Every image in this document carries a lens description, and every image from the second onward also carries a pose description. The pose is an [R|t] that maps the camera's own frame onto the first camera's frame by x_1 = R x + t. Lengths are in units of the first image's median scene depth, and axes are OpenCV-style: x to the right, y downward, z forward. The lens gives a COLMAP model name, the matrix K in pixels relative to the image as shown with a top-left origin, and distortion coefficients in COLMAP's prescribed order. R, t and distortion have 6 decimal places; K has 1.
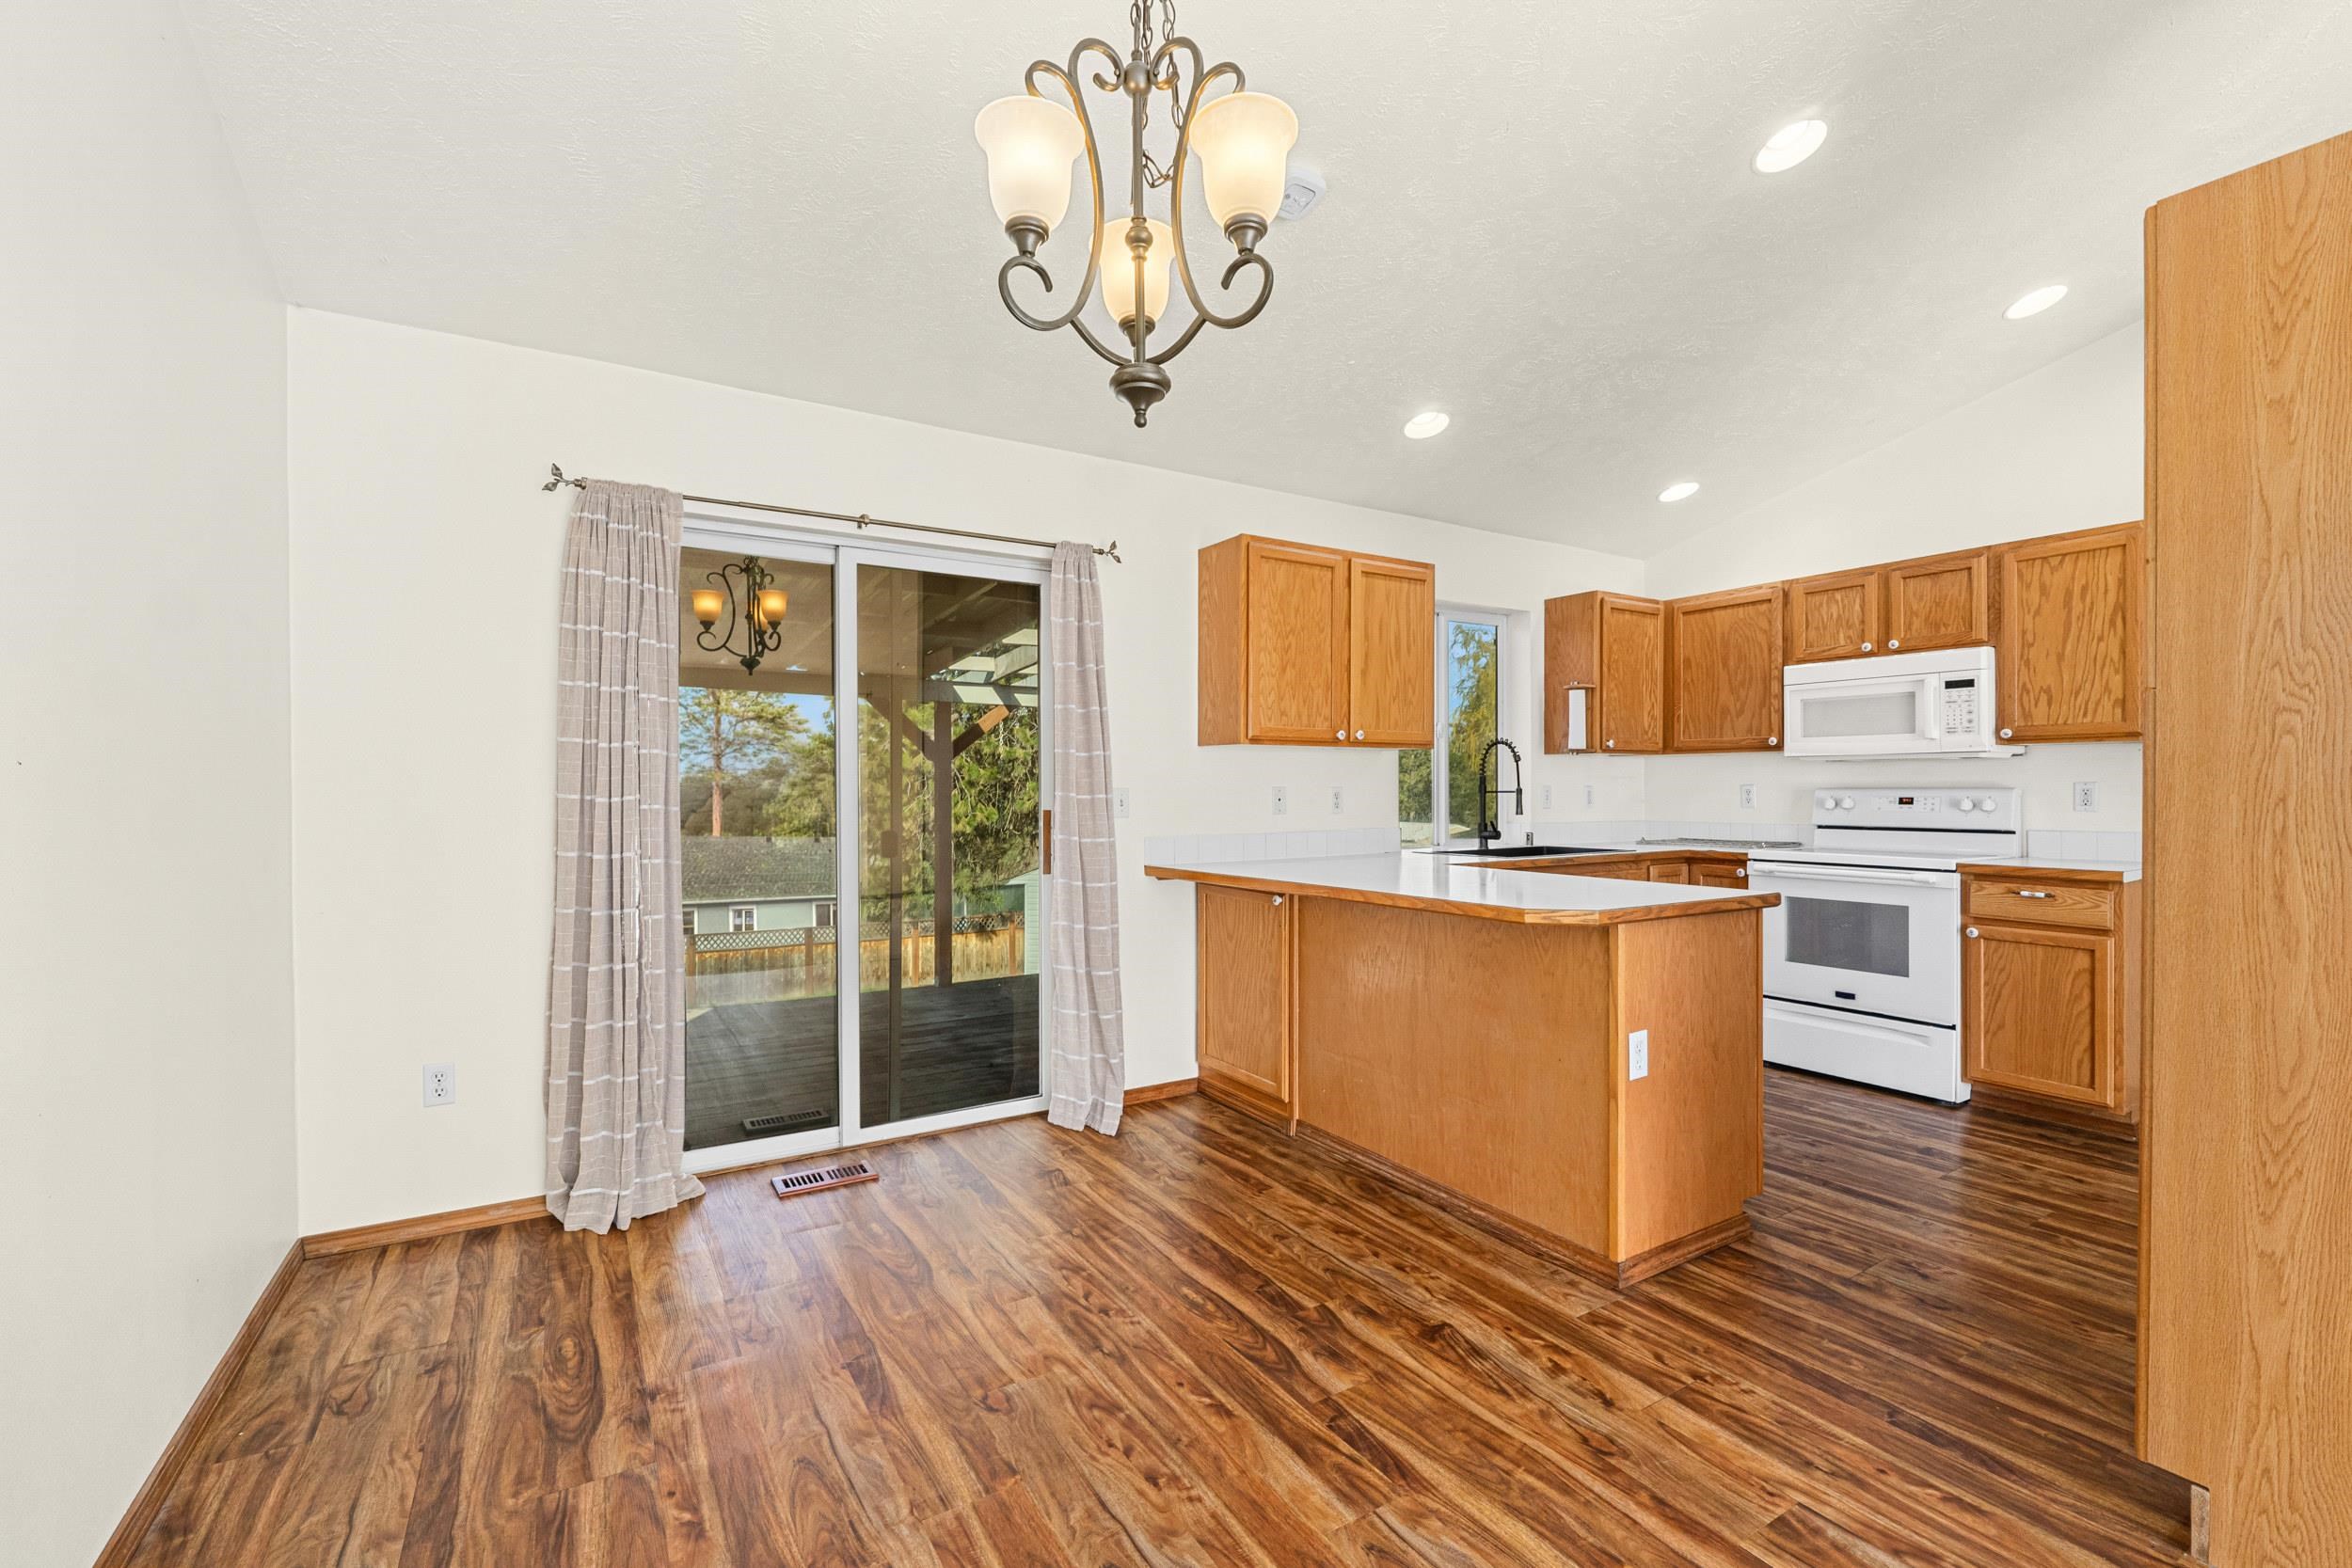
lens RADIAL K [[997.7, 0, 1171.0], [0, 997.7, 789.2], [0, 0, 1]] dist [-0.006821, 0.000748]
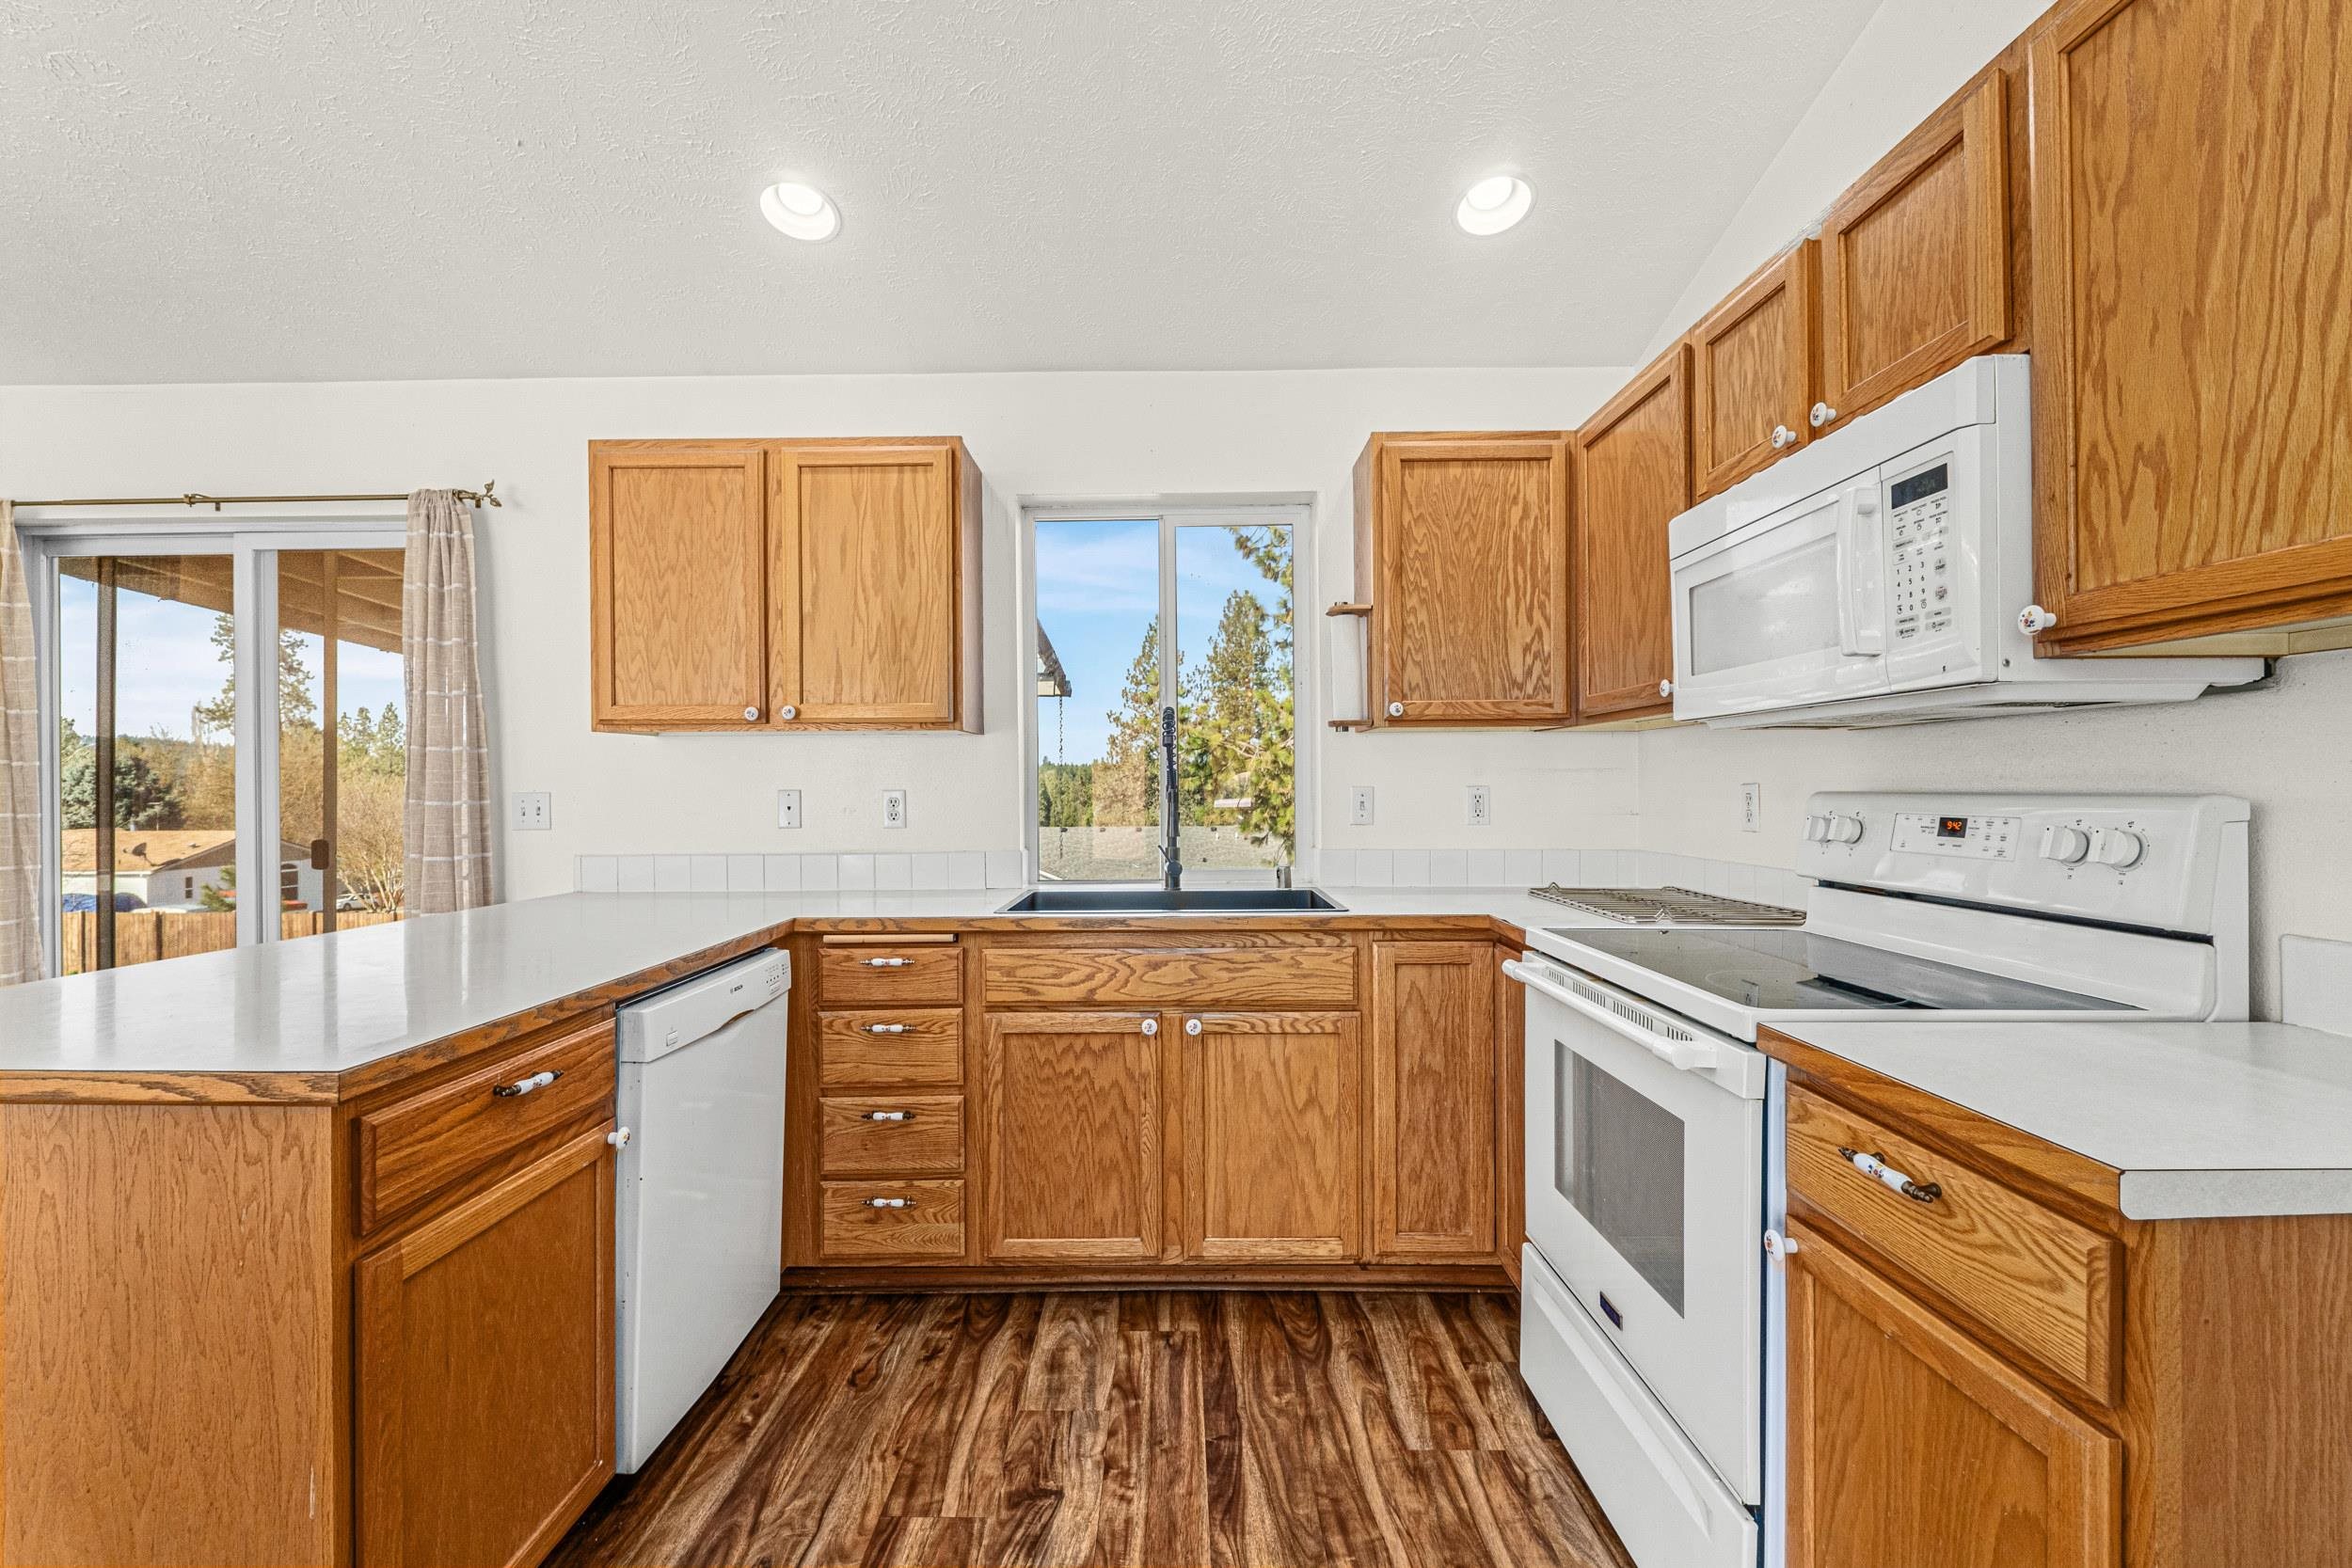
lens RADIAL K [[997.7, 0, 1160.6], [0, 997.7, 780.6], [0, 0, 1]] dist [-0.006821, 0.000748]
pose [[0.845413, -0.005971, -0.534080, 0.784273], [0.003445, 0.999978, -0.005727, -0.005237], [0.534102, 0.003002, 0.845414, 0.600610]]
